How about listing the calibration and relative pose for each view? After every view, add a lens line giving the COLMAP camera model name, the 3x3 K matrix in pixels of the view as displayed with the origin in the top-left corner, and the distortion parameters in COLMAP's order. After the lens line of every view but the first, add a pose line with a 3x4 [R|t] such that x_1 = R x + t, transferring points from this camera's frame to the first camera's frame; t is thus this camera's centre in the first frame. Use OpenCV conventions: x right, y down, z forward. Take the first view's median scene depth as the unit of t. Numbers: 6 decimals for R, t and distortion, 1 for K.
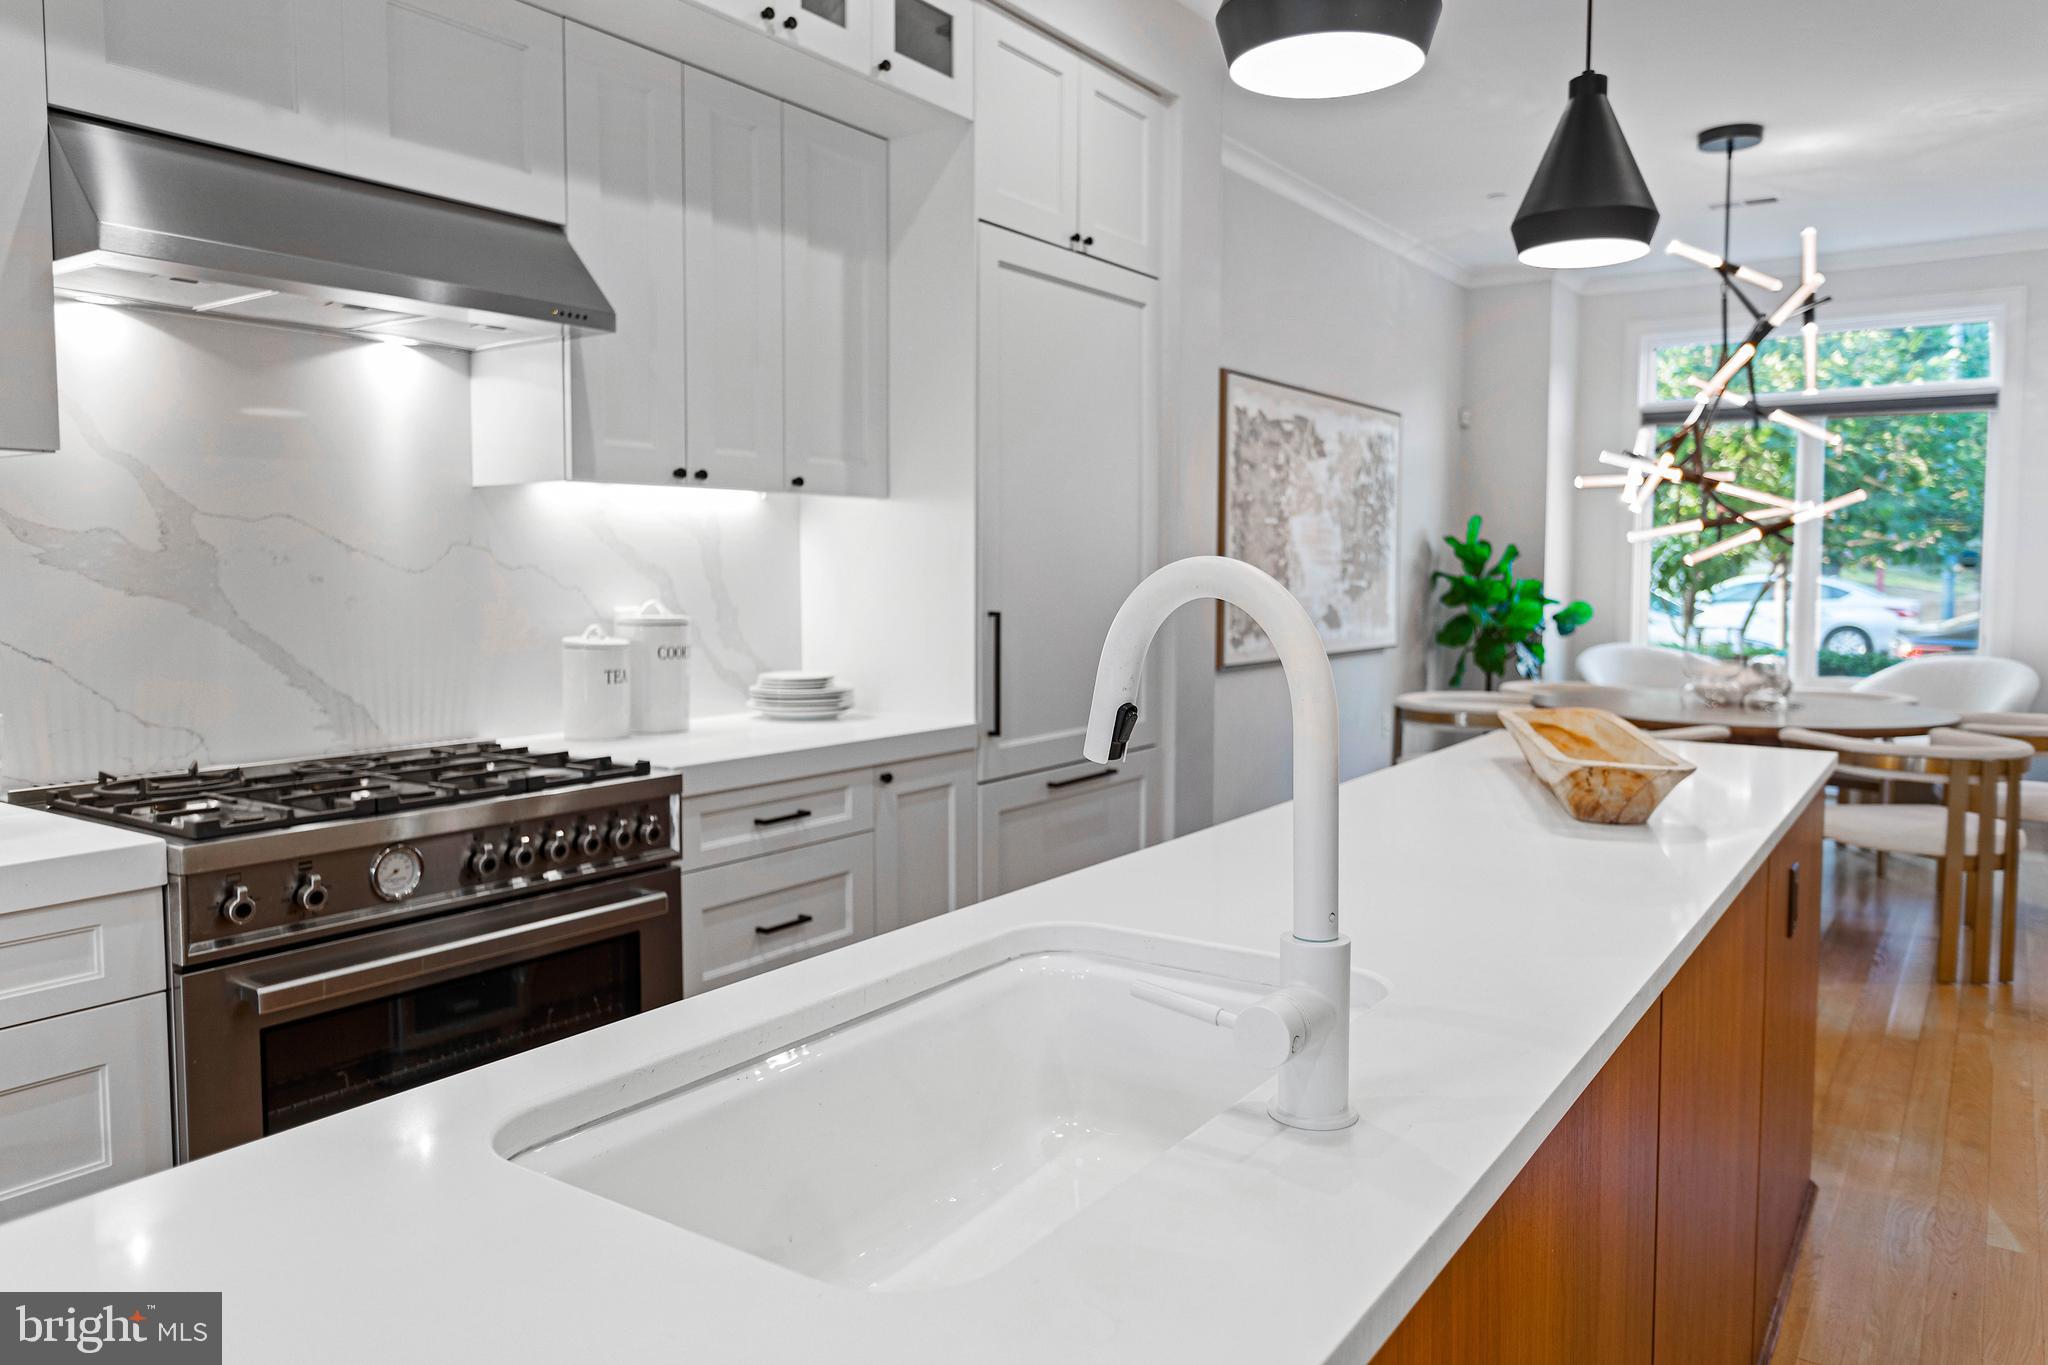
lens RADIAL K [[1414.0, 0, 1016.7], [0, 1414.0, 657.6], [0, 0, 1]] dist [-0.001030, 0.005258]
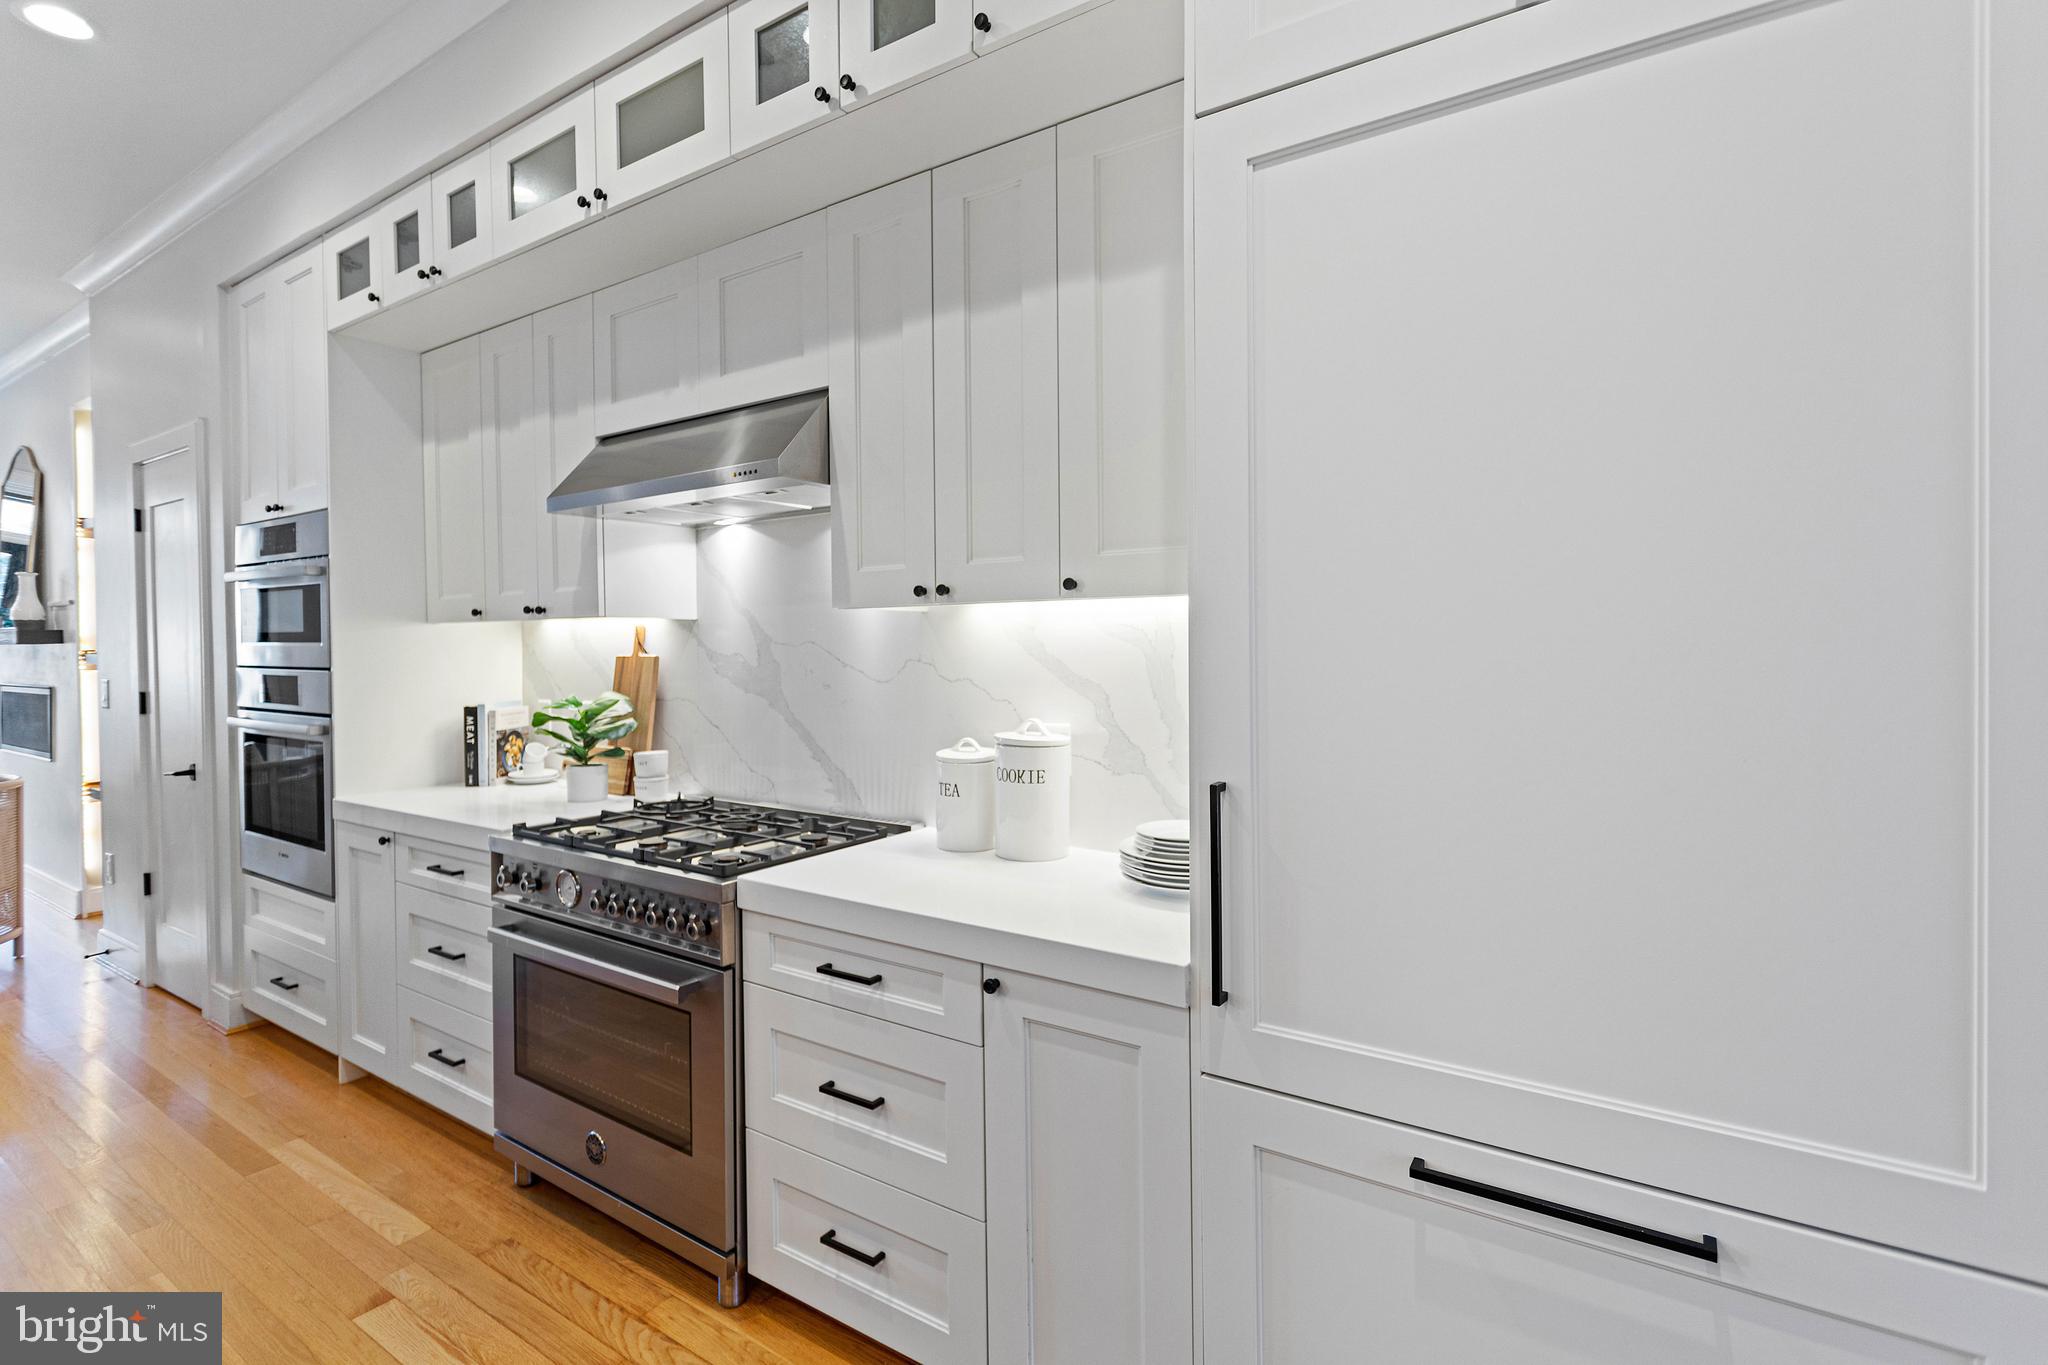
lens RADIAL K [[960.1, 0, 1016.9], [0, 960.1, 657.6], [0, 0, 1]] dist [-0.000553, -0.000313]
pose [[0.020960, 0.013539, -0.999689, 0.365129], [-0.058155, 0.998232, 0.012300, -0.082715], [0.998088, 0.057879, 0.021710, 0.903266]]
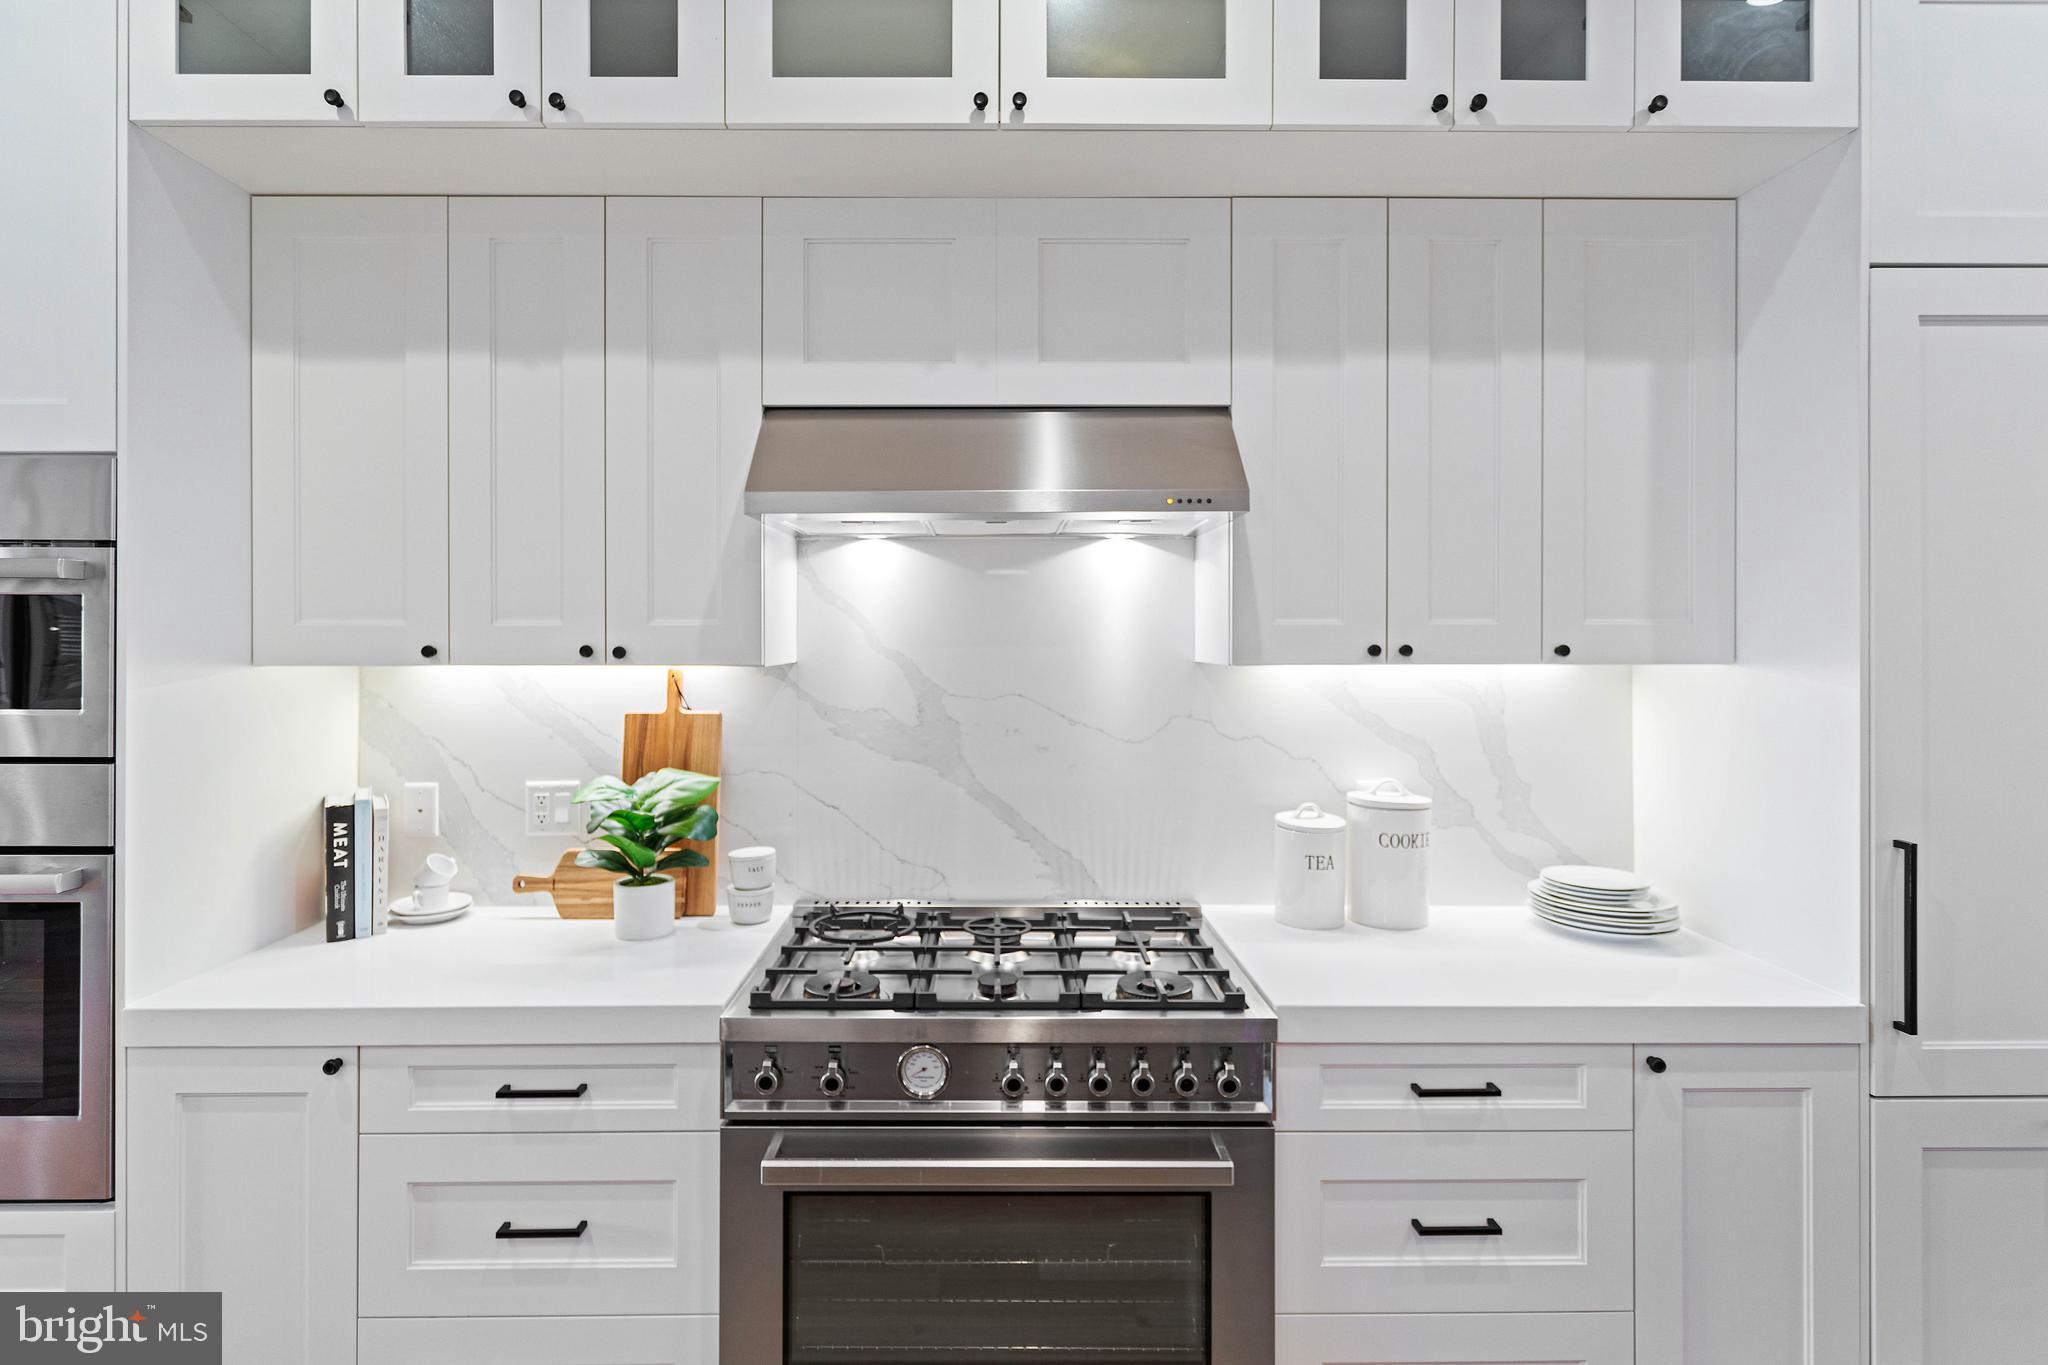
lens RADIAL K [[1000.1, 0, 996.0], [0, 1000.1, 638.4], [0, 0, 1]] dist [-0.000111, 0.000298]
pose [[0.581427, -0.001543, -0.813597, 0.116854], [-0.053083, 0.997796, -0.039827, -0.085796], [0.811865, 0.066345, 0.580064, 0.376616]]
